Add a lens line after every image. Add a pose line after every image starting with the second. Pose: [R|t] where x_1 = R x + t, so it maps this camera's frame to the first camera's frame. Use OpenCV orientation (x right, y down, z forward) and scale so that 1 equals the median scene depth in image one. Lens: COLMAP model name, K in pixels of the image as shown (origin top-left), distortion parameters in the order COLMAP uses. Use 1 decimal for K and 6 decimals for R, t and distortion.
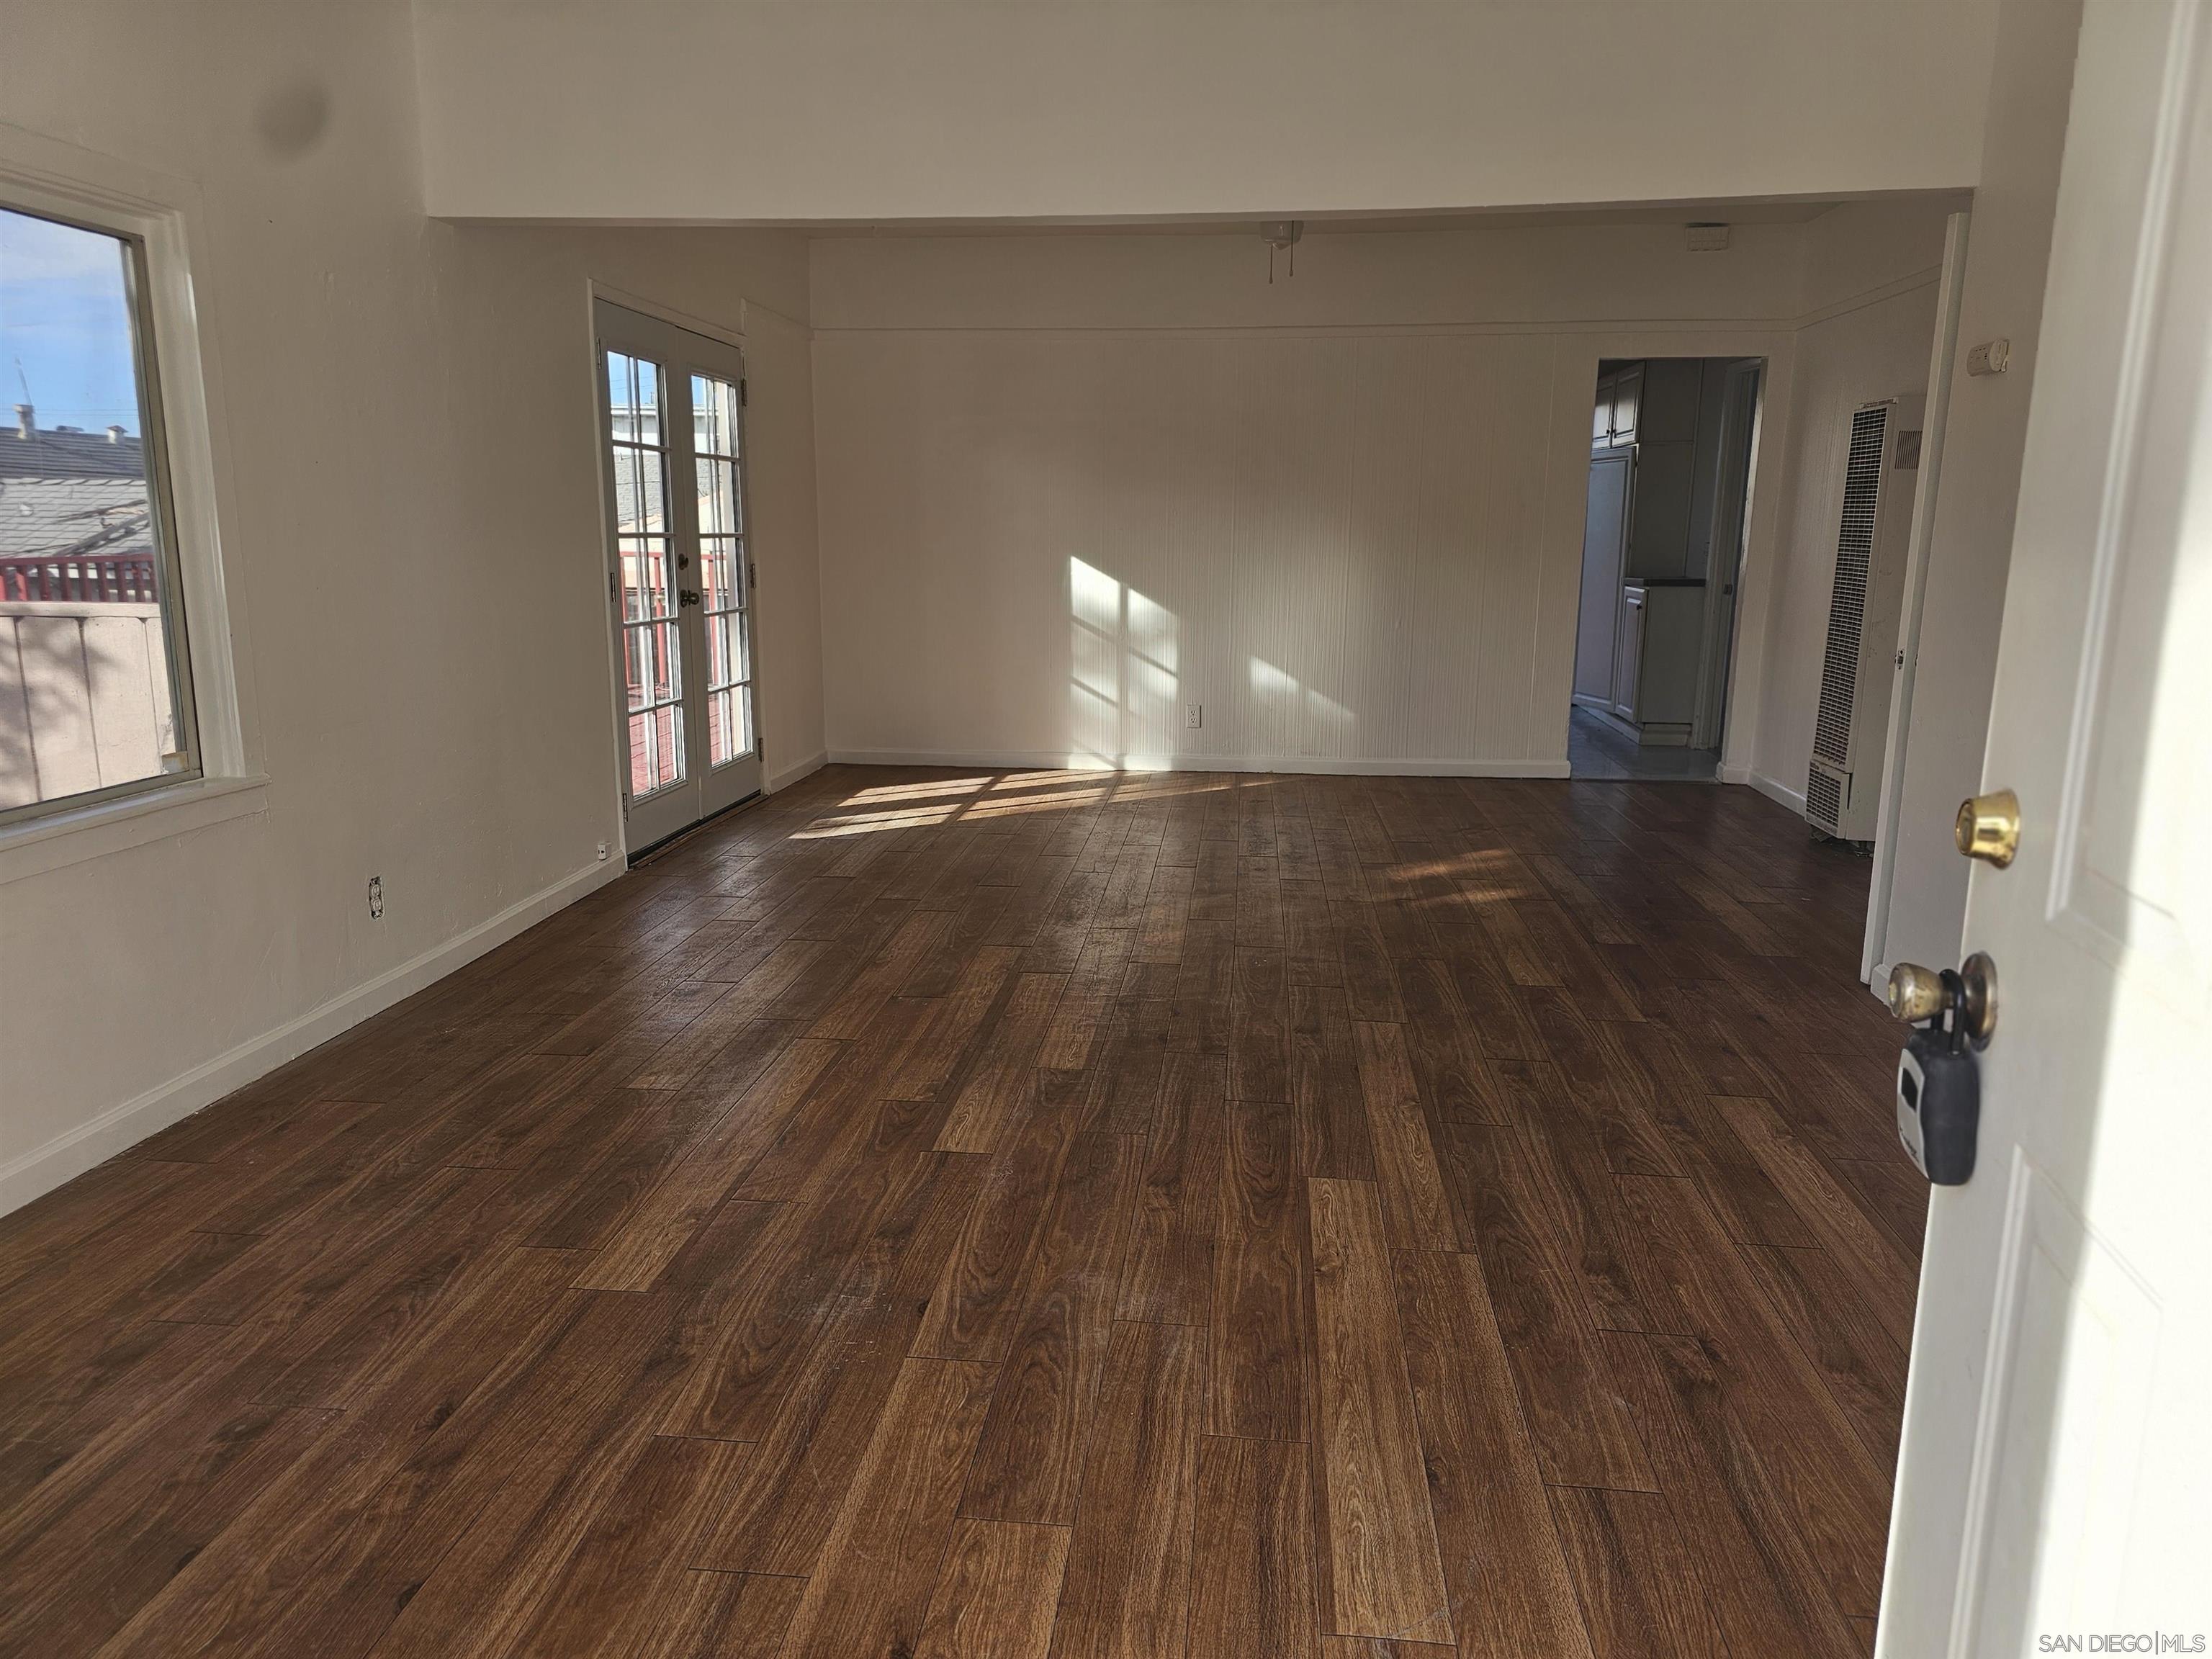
lens RADIAL K [[1483.5, 0, 1105.8], [0, 1483.5, 830.4], [0, 0, 1]] dist [0.052640, -0.040717]
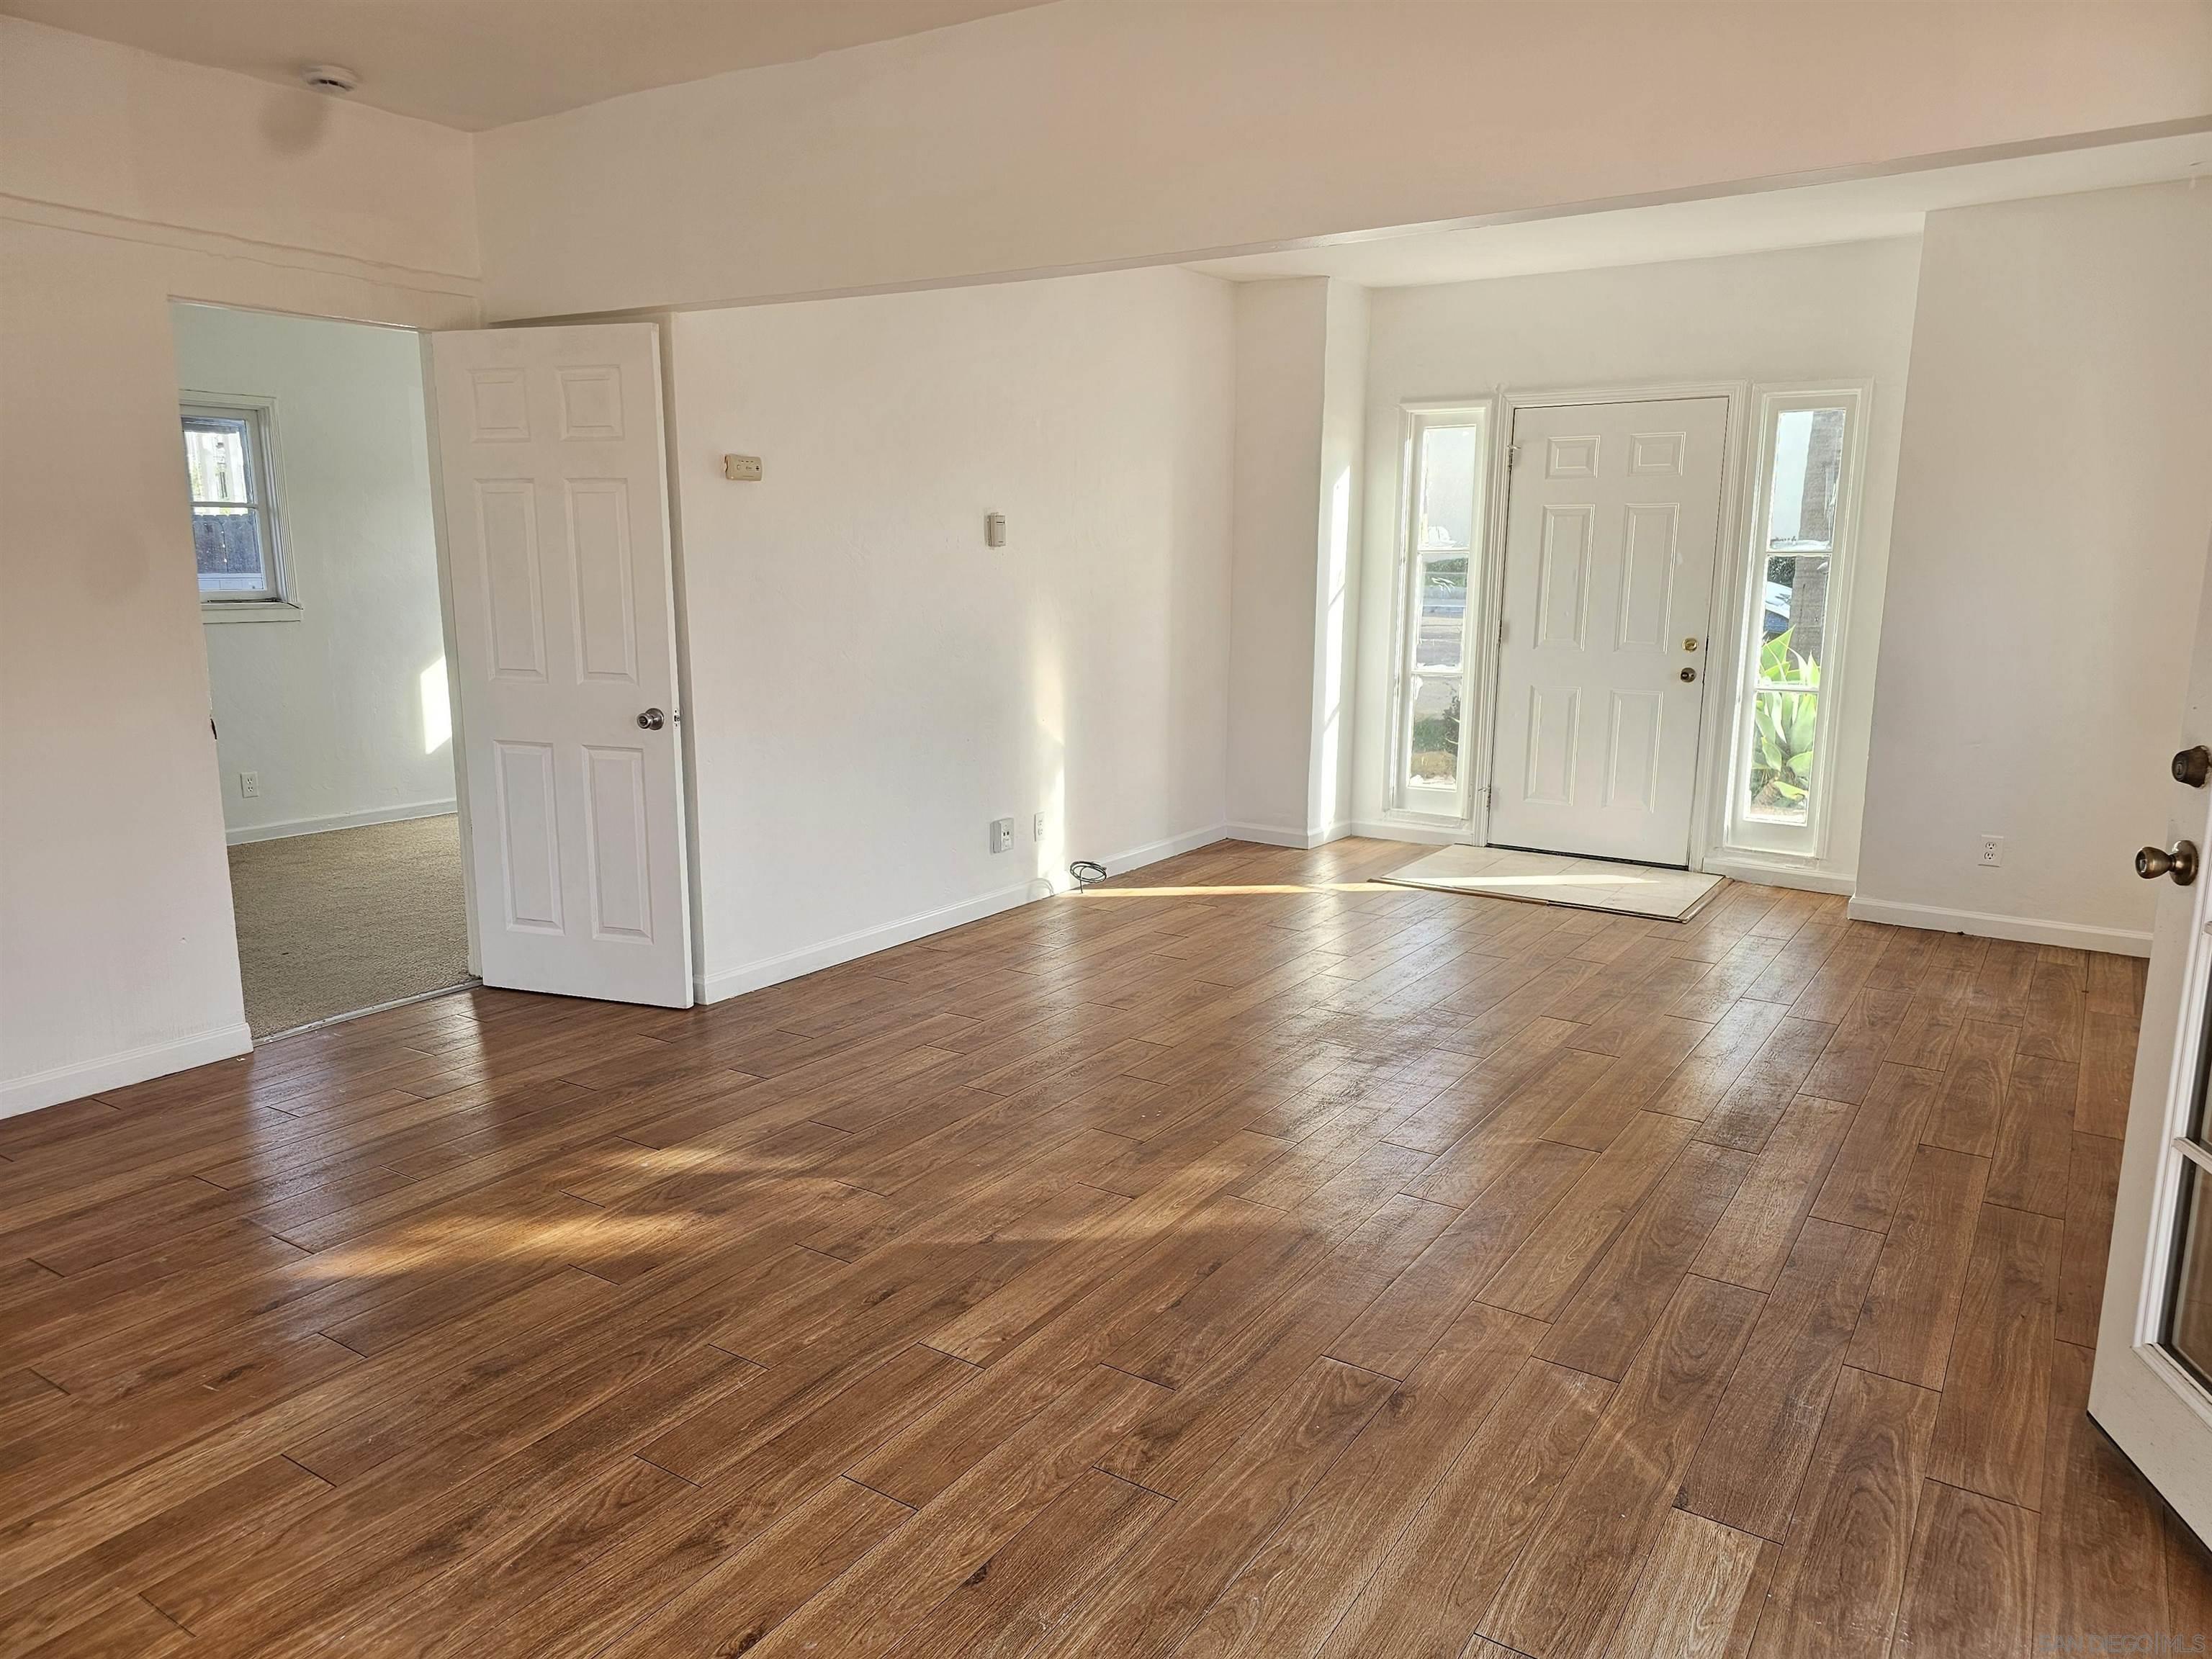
lens RADIAL K [[1483.5, 0, 1105.7], [0, 1483.5, 839.0], [0, 0, 1]] dist [0.052640, -0.040717]
pose [[-0.886302, -0.102672, 0.451584, -0.311170], [0.080740, 0.925923, 0.368982, -0.485696], [-0.456016, 0.363491, -0.812357, 2.102816]]
